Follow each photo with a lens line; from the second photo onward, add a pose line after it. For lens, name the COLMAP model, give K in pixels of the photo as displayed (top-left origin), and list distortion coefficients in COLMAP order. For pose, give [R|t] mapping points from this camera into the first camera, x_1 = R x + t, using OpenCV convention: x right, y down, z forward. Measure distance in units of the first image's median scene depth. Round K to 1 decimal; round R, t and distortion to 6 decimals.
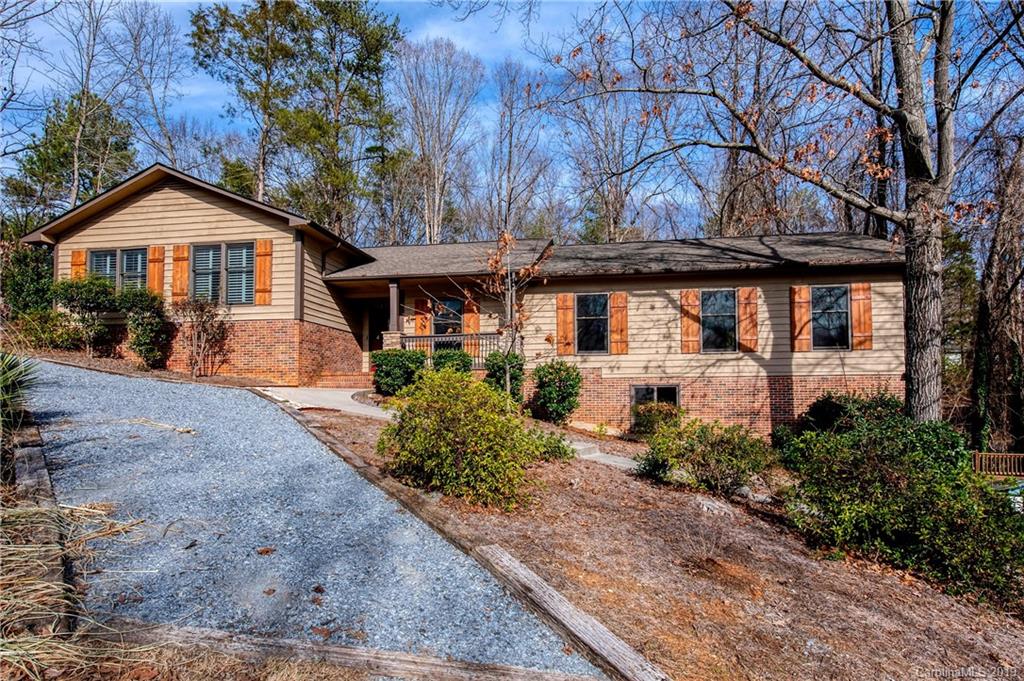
lens RADIAL K [[538.0, 0, 510.3], [0, 538.0, 346.0], [0, 0, 1]] dist [0.000066, -0.000042]
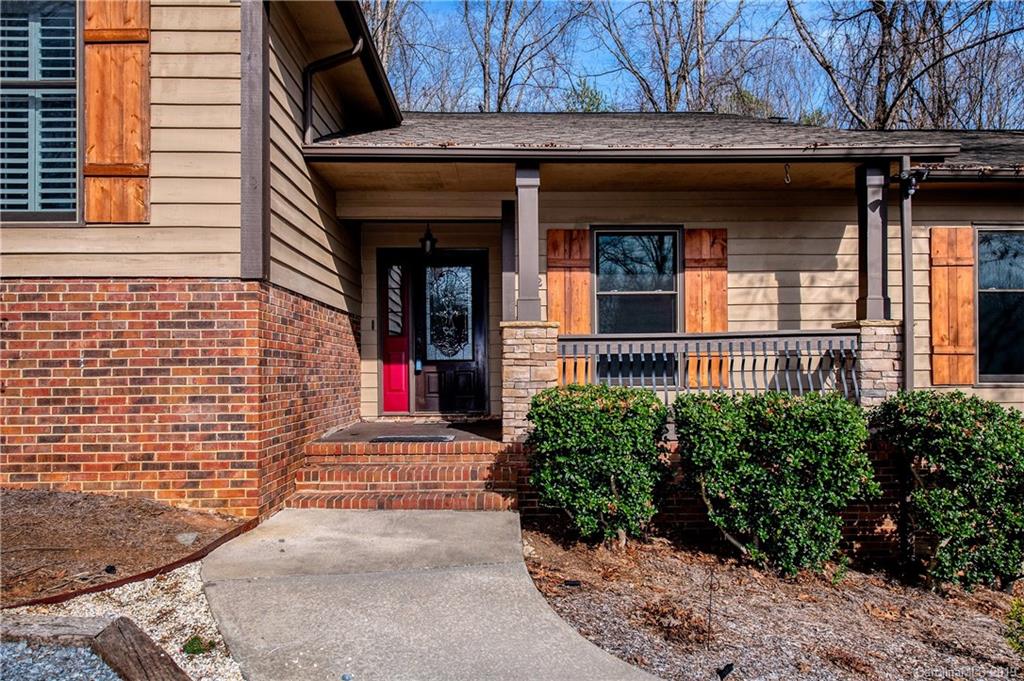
lens RADIAL K [[694.8, 0, 513.5], [0, 694.8, 336.6], [0, 0, 1]] dist [0.002220, 0.001001]
pose [[0.983716, 0.007665, 0.179564, -0.322344], [-0.015185, 0.999063, 0.040538, -0.035982], [-0.179085, -0.042605, 0.982911, 0.610614]]
